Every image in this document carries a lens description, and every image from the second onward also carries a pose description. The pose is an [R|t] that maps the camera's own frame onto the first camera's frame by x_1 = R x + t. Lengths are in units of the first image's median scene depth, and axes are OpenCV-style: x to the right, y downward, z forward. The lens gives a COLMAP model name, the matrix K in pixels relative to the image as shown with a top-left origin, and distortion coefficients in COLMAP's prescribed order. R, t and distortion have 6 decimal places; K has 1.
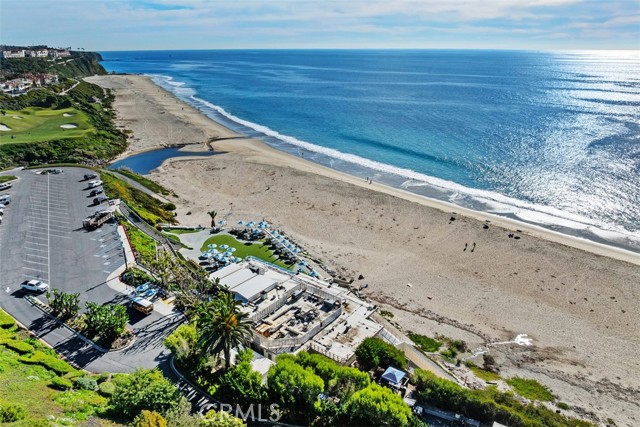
lens RADIAL K [[455.1, 0, 320.0], [0, 455.1, 213.5], [0, 0, 1]] dist [-0.006552, -0.001732]
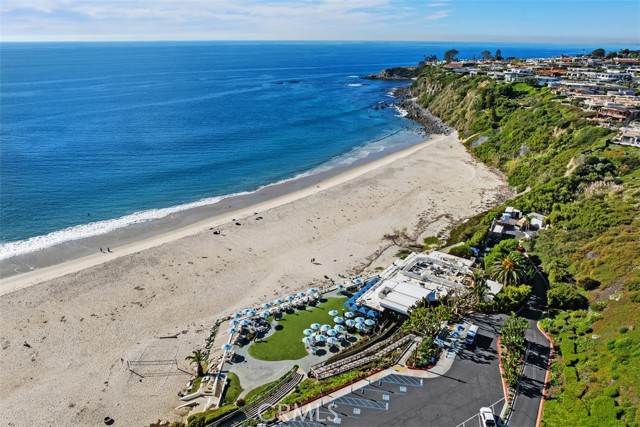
lens RADIAL K [[455.1, 0, 320.0], [0, 455.1, 213.5], [0, 0, 1]] dist [-0.006552, -0.001732]
pose [[-0.058937, -0.358967, 0.931487, -0.996356], [0.337543, 0.870982, 0.357008, -0.454444], [-0.939463, 0.335458, 0.069833, 0.880265]]
